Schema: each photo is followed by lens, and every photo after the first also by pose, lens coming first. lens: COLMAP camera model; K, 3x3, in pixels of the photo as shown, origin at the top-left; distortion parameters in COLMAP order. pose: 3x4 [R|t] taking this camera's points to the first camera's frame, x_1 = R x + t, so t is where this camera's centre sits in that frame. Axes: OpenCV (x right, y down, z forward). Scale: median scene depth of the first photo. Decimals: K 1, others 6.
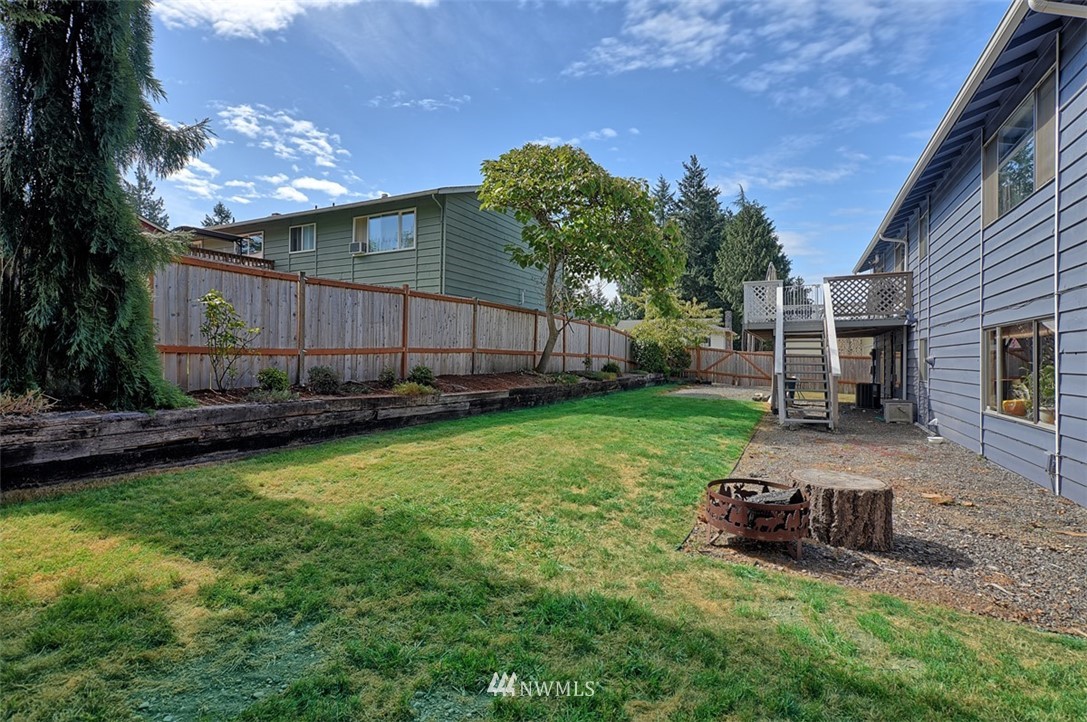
lens RADIAL K [[534.0, 0, 543.5], [0, 534.0, 361.0], [0, 0, 1]] dist [-0.082146, 0.078897]
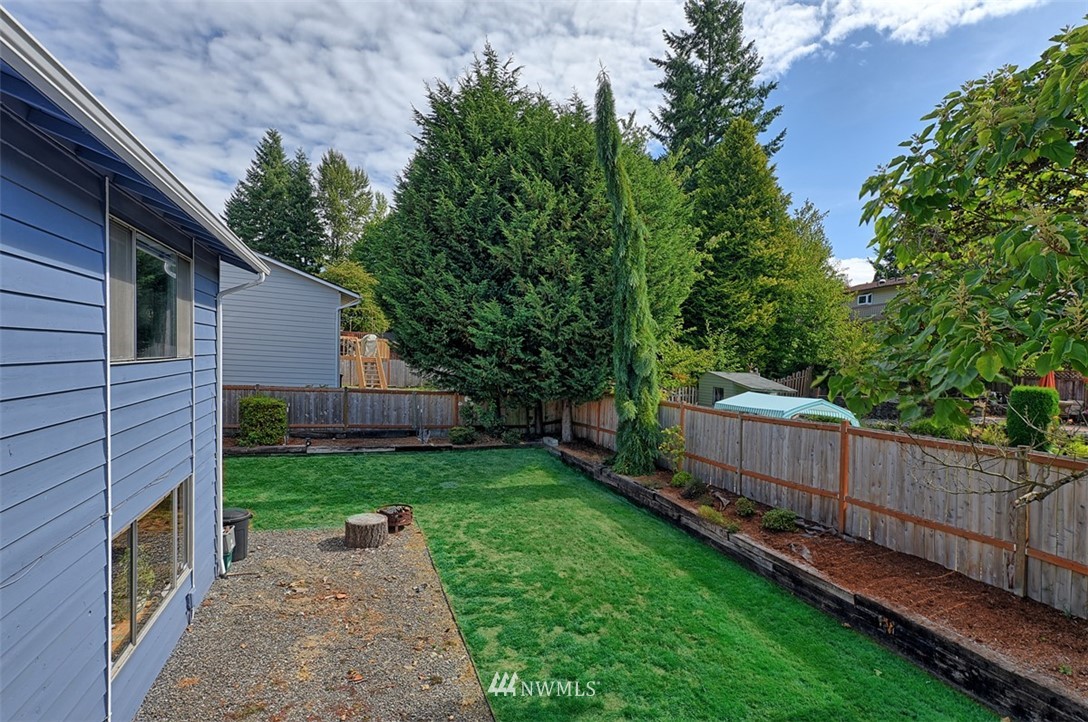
lens RADIAL K [[534.5, 0, 544.0], [0, 534.5, 361.0], [0, 0, 1]] dist [-0.082146, 0.078897]
pose [[-0.680935, -0.042087, -0.731134, 0.778083], [-0.066067, 0.997807, 0.004093, -0.237770], [0.729358, 0.051091, -0.682222, 1.363629]]
